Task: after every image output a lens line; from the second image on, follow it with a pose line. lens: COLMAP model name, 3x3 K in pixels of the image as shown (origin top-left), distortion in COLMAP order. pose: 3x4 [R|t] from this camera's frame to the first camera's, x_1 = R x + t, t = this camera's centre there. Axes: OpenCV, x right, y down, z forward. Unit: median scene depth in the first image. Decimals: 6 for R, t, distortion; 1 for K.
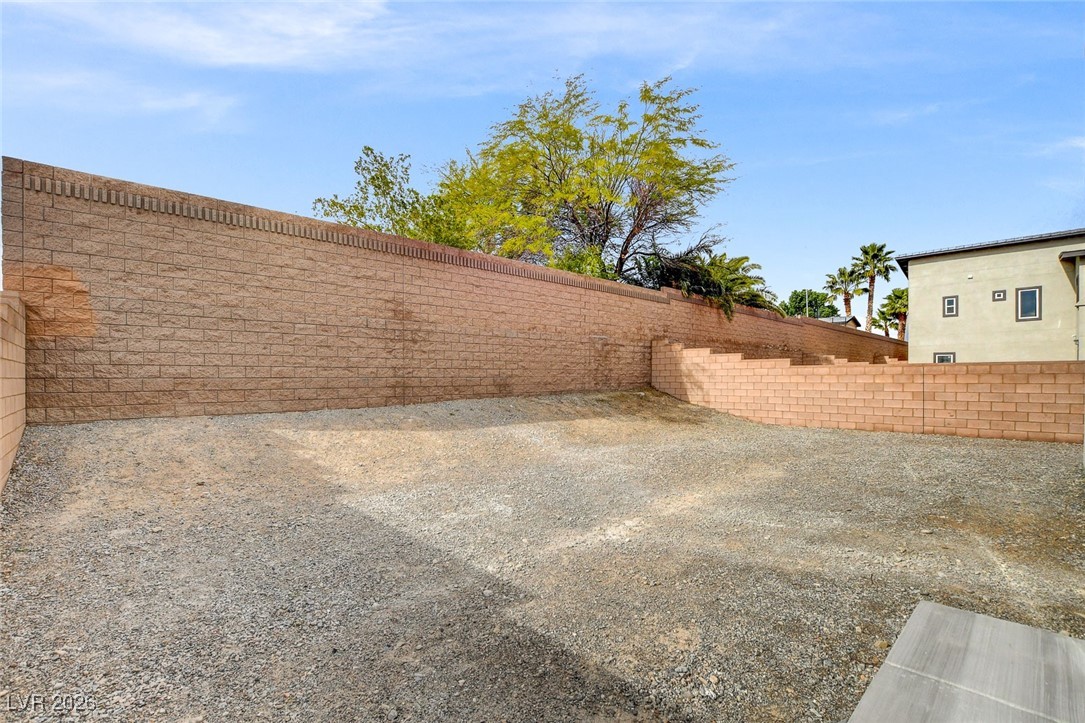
lens RADIAL K [[490.4, 0, 544.3], [0, 490.4, 385.3], [0, 0, 1]] dist [-0.015214, 0.000743]
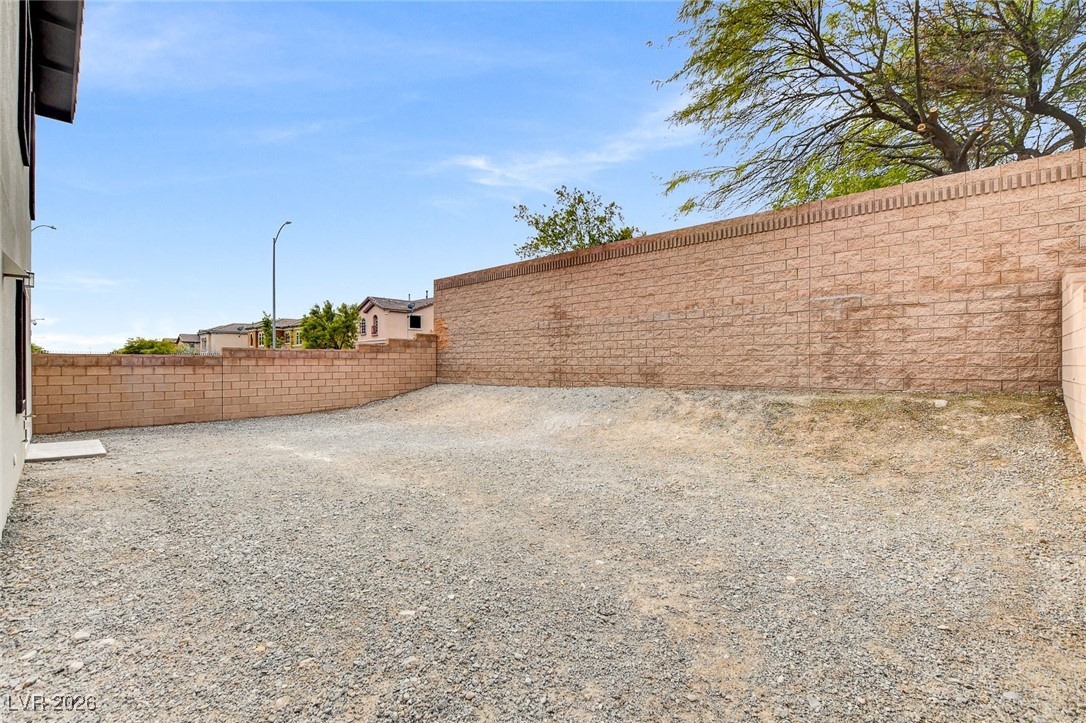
lens RADIAL K [[490.9, 0, 539.5], [0, 490.9, 362.1], [0, 0, 1]] dist [-0.015214, 0.000743]
pose [[0.057928, 0.004956, -0.998308, 0.814674], [-0.011385, 0.999926, 0.004304, -0.024834], [0.998256, 0.011117, 0.057980, 0.741359]]
